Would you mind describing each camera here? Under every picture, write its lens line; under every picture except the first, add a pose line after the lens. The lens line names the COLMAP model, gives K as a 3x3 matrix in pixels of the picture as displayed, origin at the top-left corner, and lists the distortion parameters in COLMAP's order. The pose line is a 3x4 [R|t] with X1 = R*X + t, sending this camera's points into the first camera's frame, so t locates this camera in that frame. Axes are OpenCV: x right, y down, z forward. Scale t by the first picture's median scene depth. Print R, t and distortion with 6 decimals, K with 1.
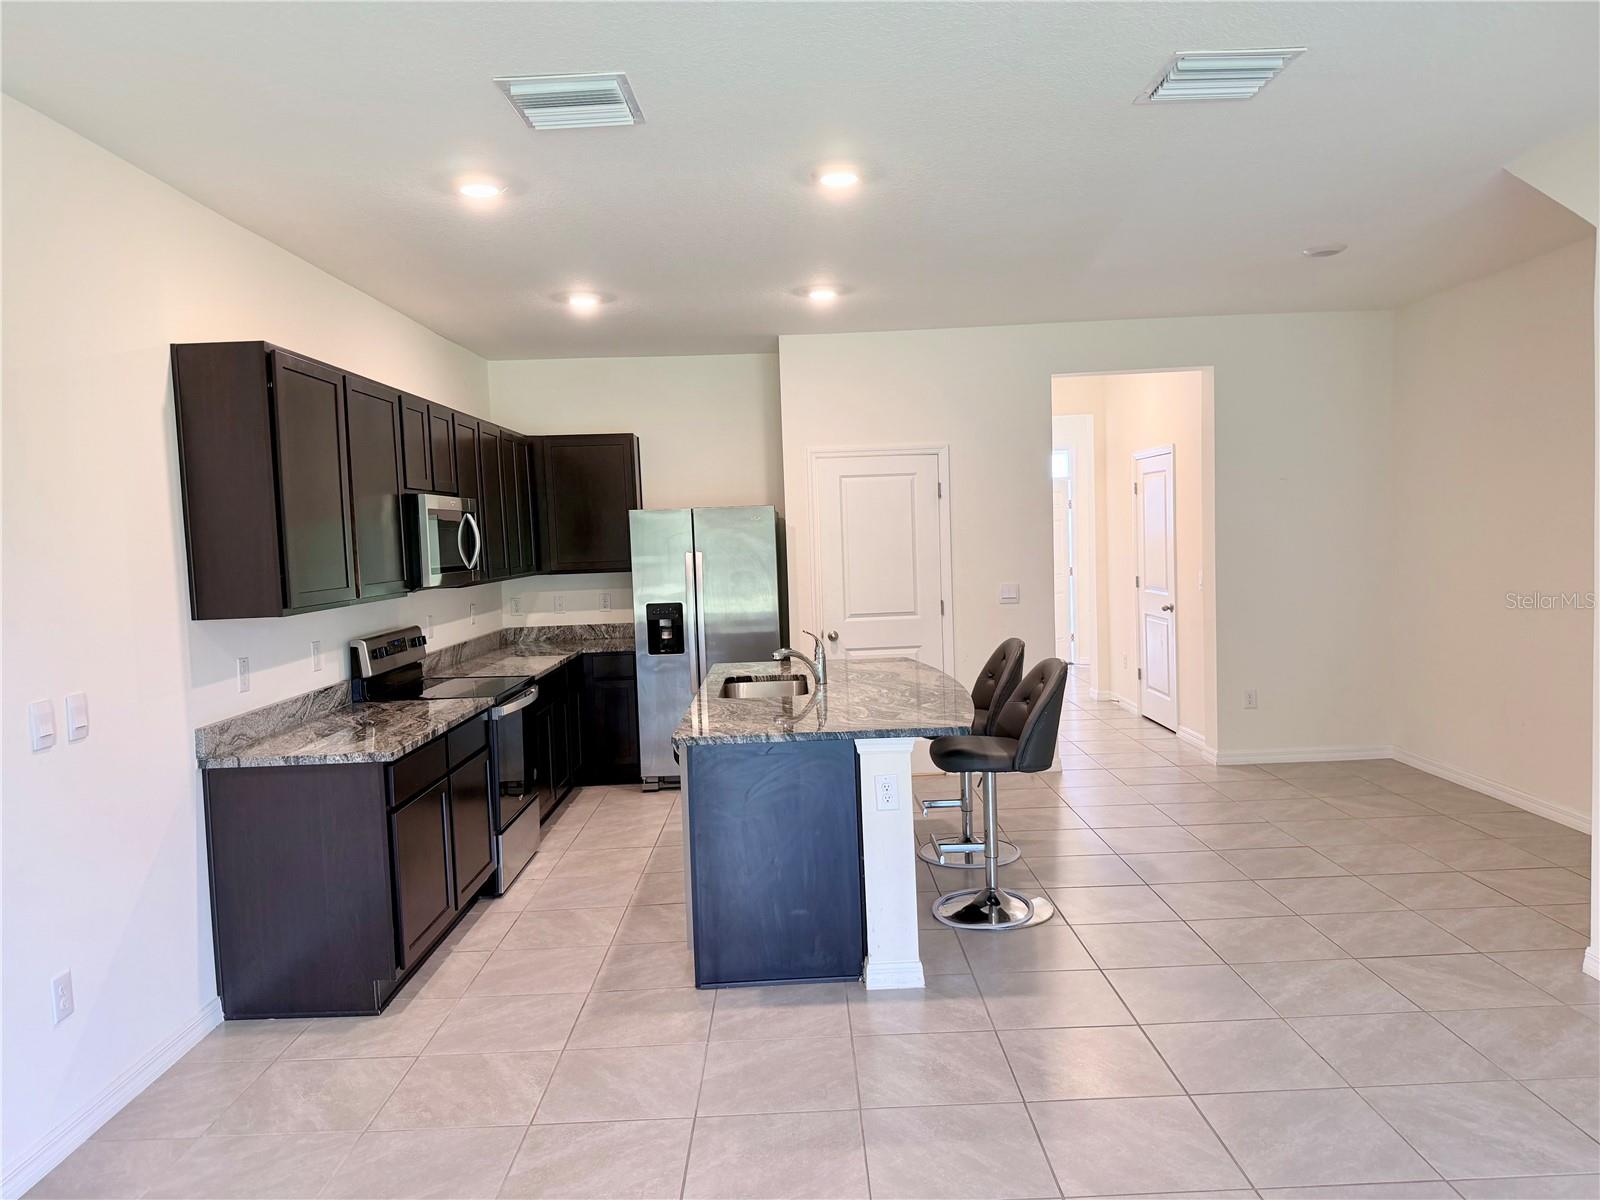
lens RADIAL K [[1125.0, 0, 795.8], [0, 1125.0, 588.8], [0, 0, 1]] dist [0.069486, -0.091756]
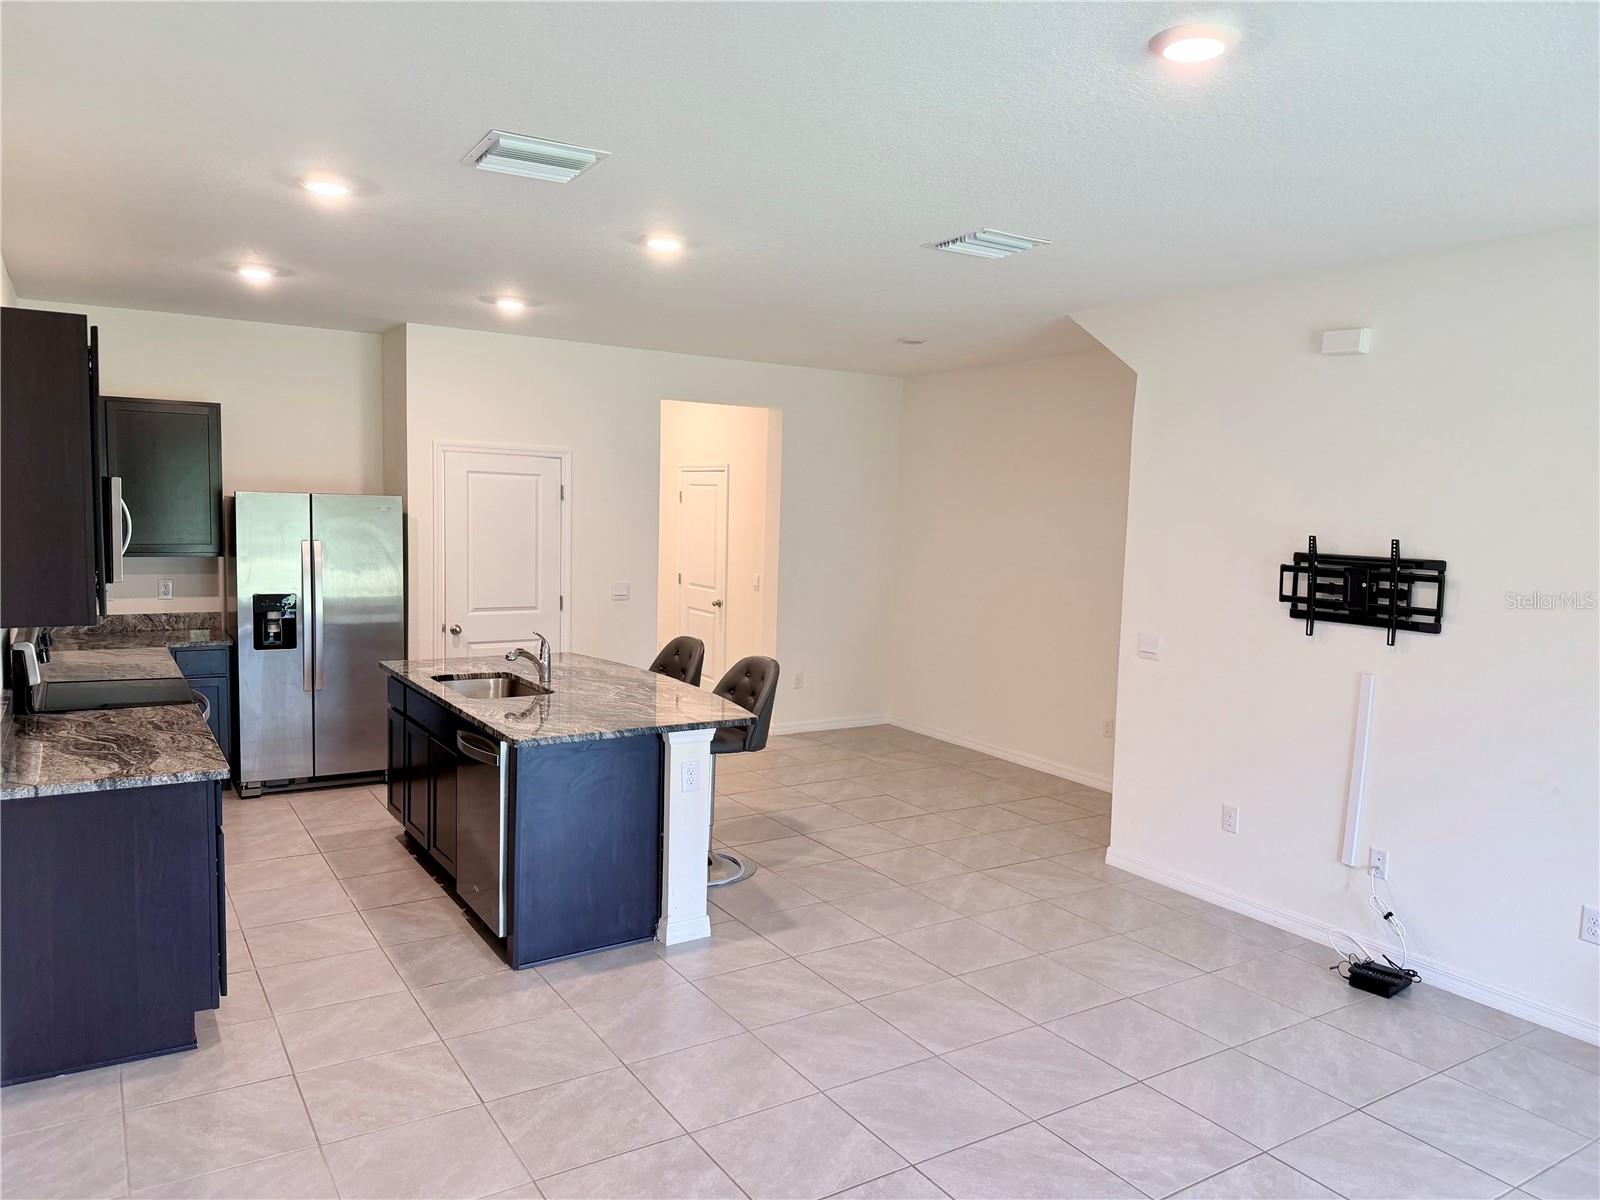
lens RADIAL K [[1125.0, 0, 806.0], [0, 1125.0, 588.6], [0, 0, 1]] dist [0.069486, -0.091756]
pose [[0.846777, 0.020358, 0.531558, -0.421894], [-0.032489, 0.999381, 0.013480, -0.032659], [-0.530955, -0.028685, 0.846914, -0.050961]]
